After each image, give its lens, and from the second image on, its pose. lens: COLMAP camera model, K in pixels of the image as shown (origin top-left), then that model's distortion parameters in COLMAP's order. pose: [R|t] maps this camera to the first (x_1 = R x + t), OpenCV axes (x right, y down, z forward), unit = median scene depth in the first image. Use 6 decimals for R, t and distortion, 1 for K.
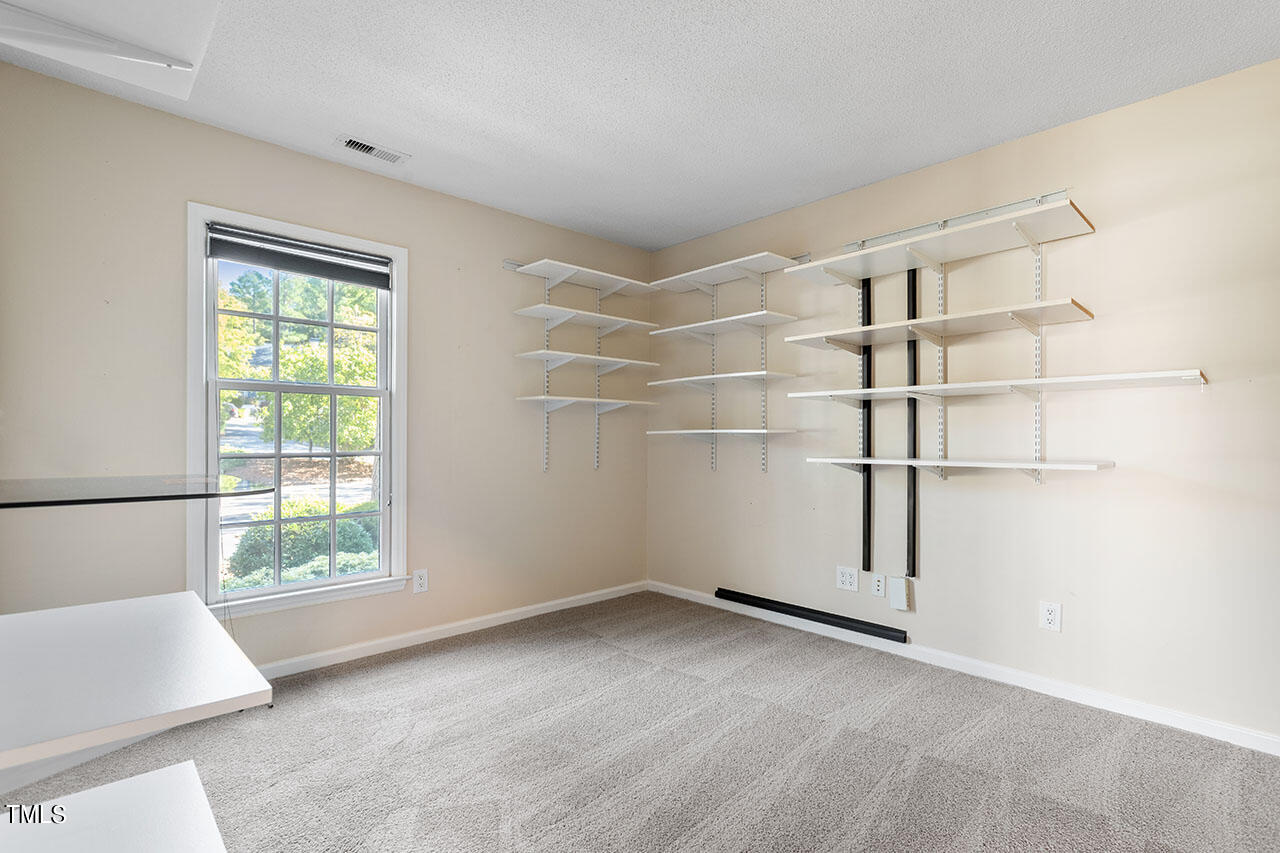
lens RADIAL K [[609.0, 0, 644.9], [0, 609.0, 429.6], [0, 0, 1]] dist [0.006136, -0.001407]
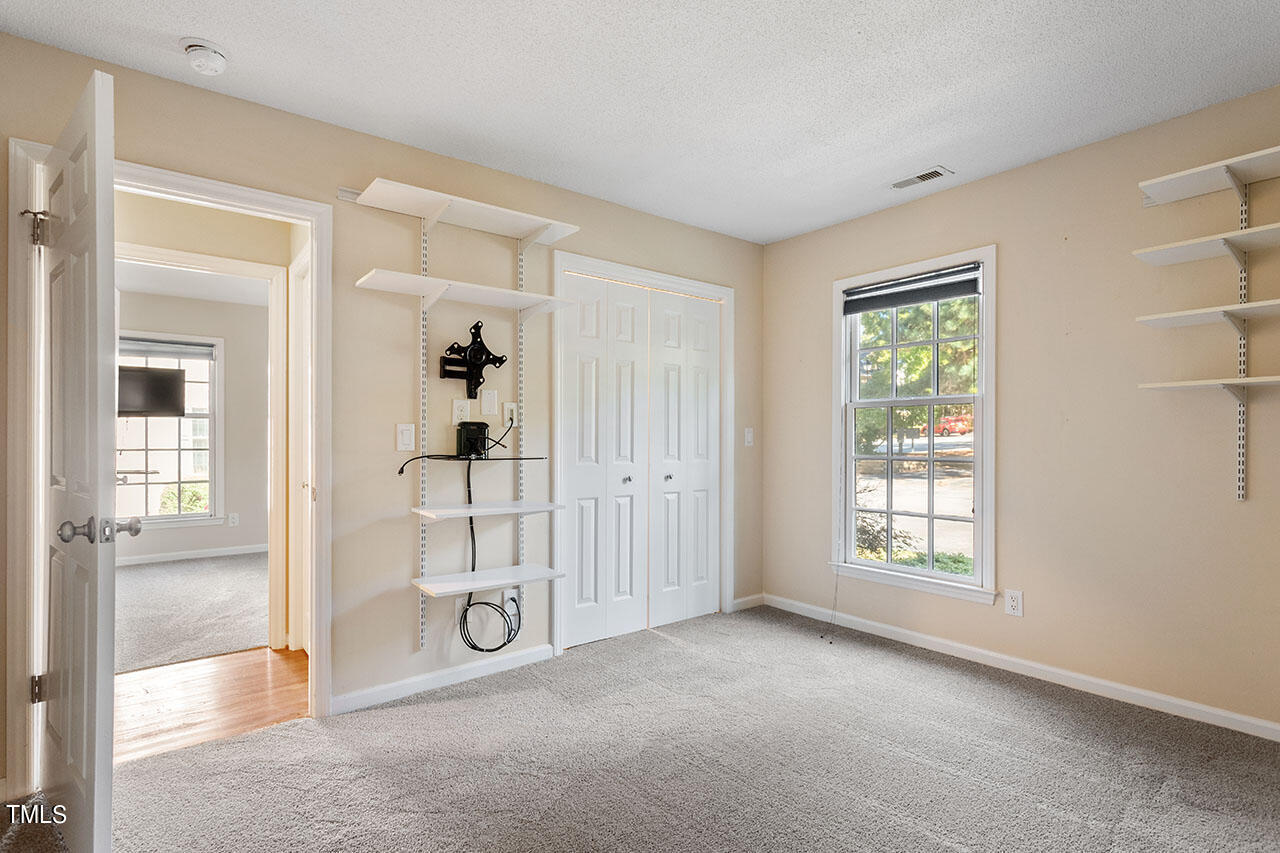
lens RADIAL K [[609.0, 0, 644.9], [0, 609.0, 429.6], [0, 0, 1]] dist [0.006136, -0.001407]
pose [[-0.075066, -0.019976, -0.996978, 0.619025], [0.012391, 0.999703, -0.020963, 0.003521], [0.997102, -0.013927, -0.074797, 0.558570]]
